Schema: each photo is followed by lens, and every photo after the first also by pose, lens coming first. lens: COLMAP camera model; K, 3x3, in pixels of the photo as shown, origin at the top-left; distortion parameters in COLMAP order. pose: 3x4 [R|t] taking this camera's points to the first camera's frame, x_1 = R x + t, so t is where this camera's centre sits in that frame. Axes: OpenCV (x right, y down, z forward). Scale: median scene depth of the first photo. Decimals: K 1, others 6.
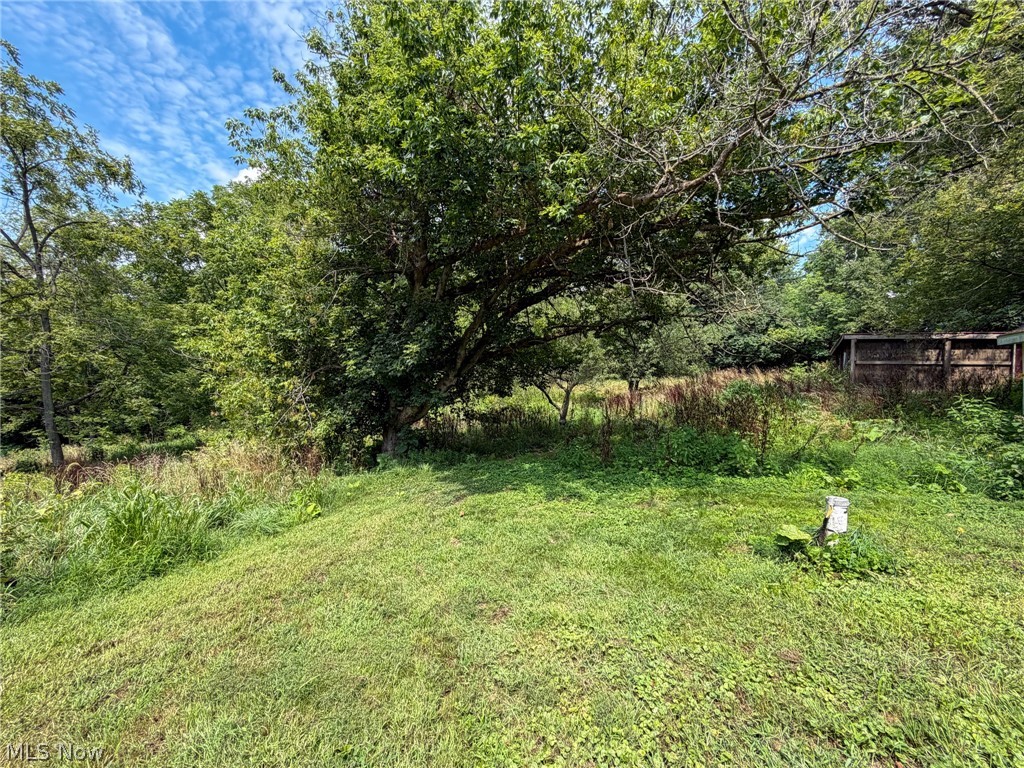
lens RADIAL K [[415.2, 0, 512.0], [0, 415.2, 384.0], [0, 0, 1]] dist [-0.001396, -0.000066]
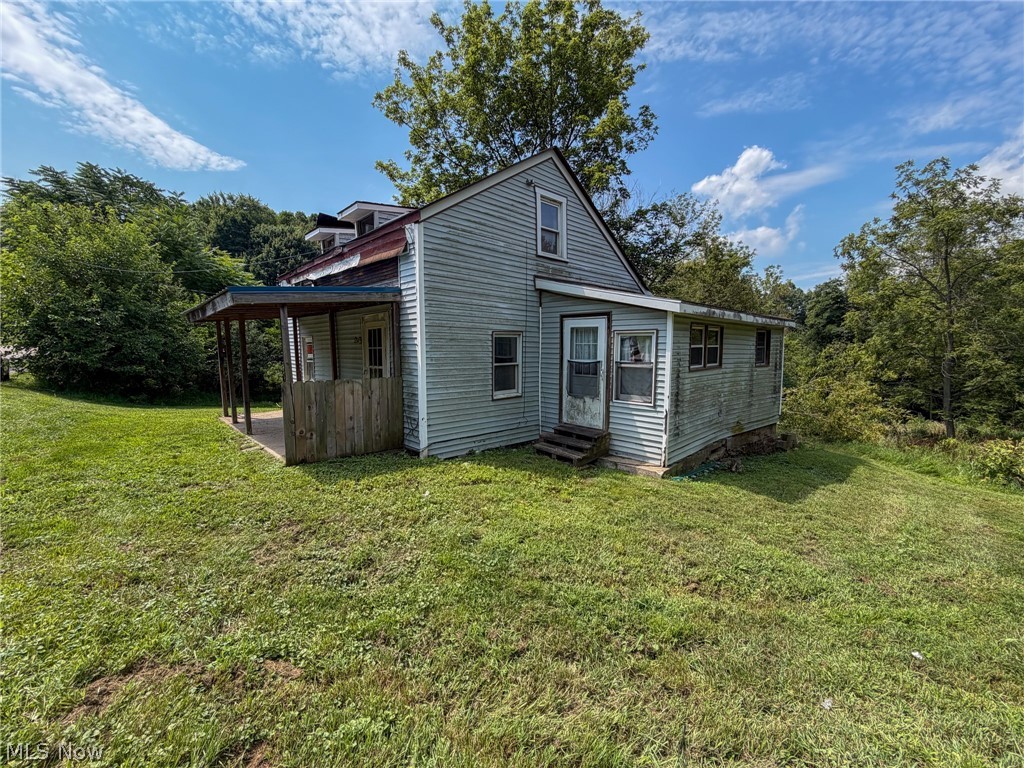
lens RADIAL K [[415.2, 0, 512.0], [0, 415.2, 384.0], [0, 0, 1]] dist [-0.001396, -0.000066]
pose [[-0.000239, 0.031680, -0.999498, 0.385361], [0.015548, 0.999377, 0.031672, -0.072849], [0.999879, -0.015533, -0.000732, -0.662227]]
